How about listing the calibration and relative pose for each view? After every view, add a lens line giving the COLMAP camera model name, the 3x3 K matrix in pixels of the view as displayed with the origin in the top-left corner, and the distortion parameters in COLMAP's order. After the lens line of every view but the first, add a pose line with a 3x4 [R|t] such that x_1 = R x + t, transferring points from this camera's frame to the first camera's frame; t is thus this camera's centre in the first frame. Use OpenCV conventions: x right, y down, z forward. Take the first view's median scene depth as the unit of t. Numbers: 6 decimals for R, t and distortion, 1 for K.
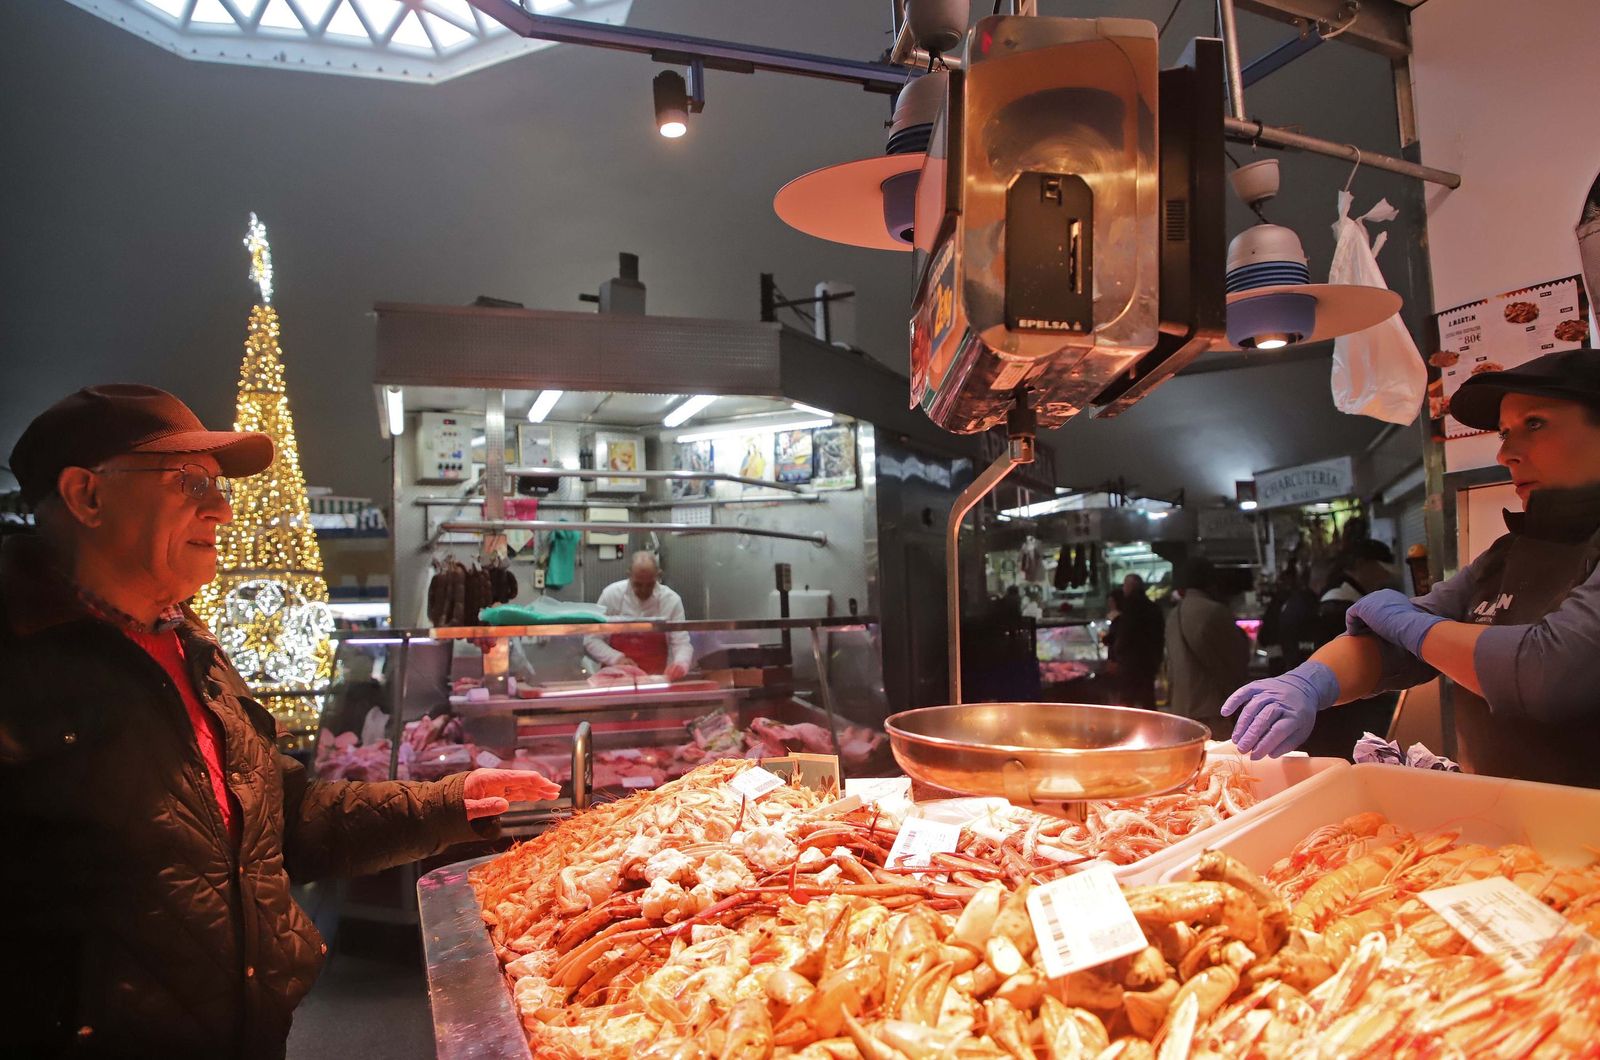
lens RADIAL K [[1248.1, 0, 797.9], [0, 1248.1, 530.5], [0, 0, 1]] dist [-0.049973, -0.000112]
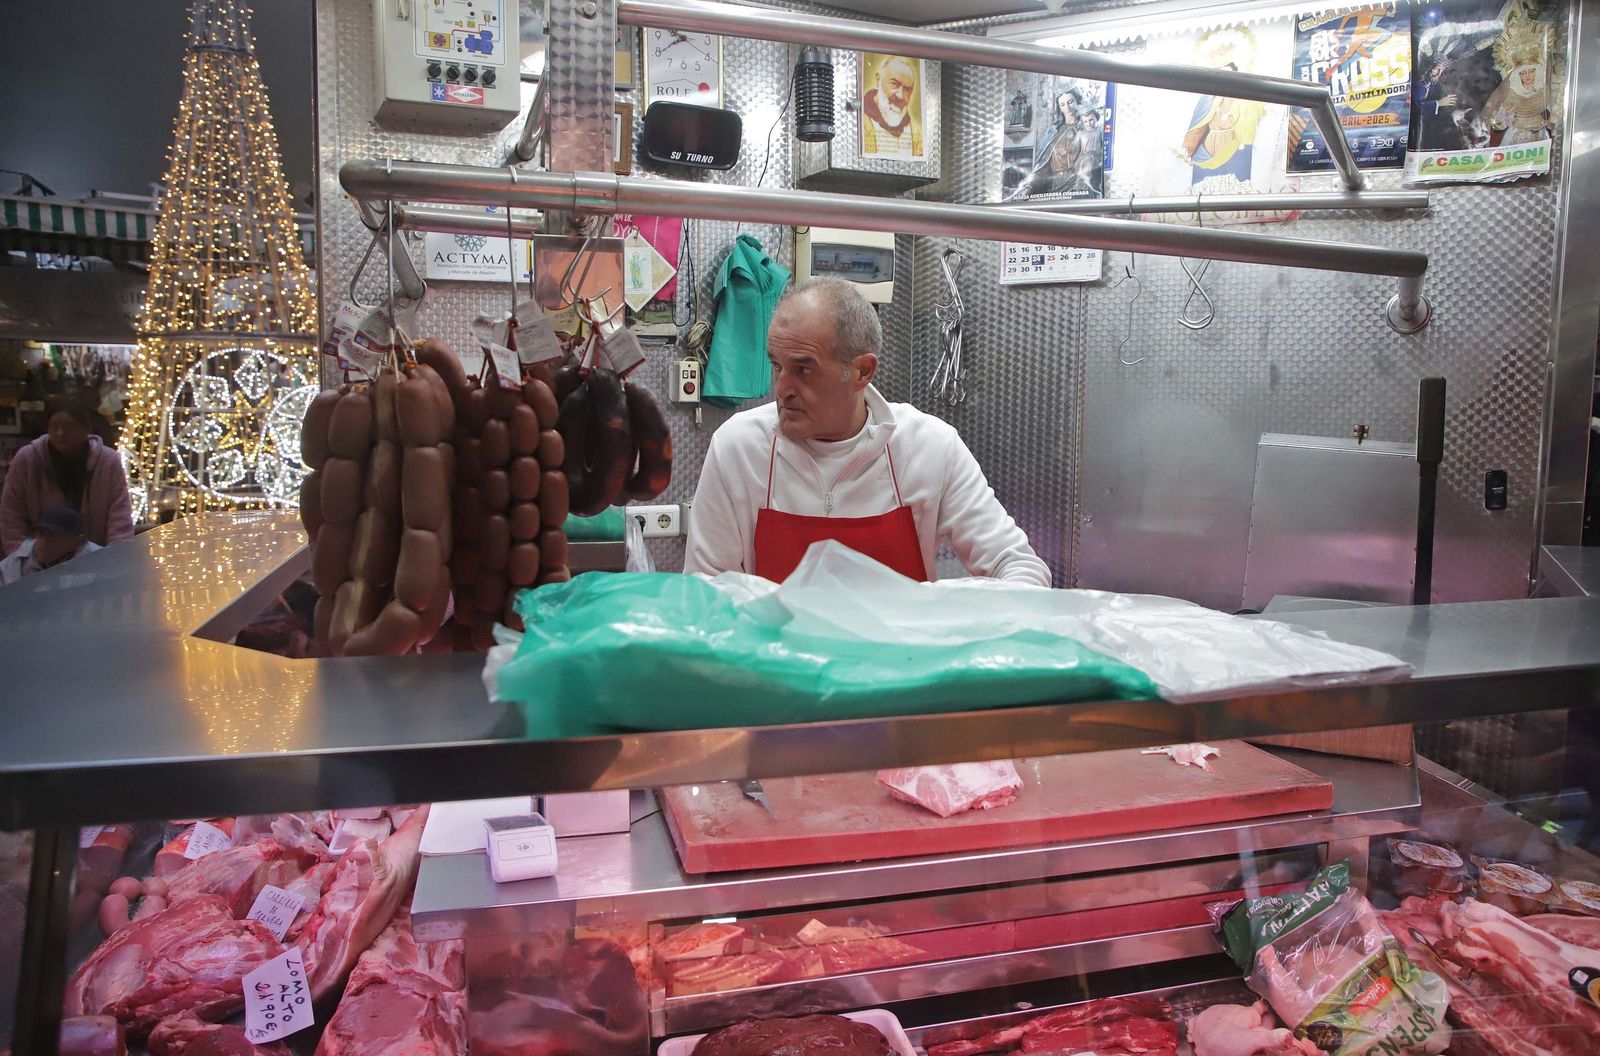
lens RADIAL K [[1138.6, 0, 801.9], [0, 1138.6, 527.2], [0, 0, 1]] dist [-0.054472, 0.000620]
pose [[0.998061, 0.043674, -0.044344, -0.151428], [-0.034361, 0.980691, 0.192521, 0.012361], [0.051896, -0.190624, 0.980290, 0.625108]]
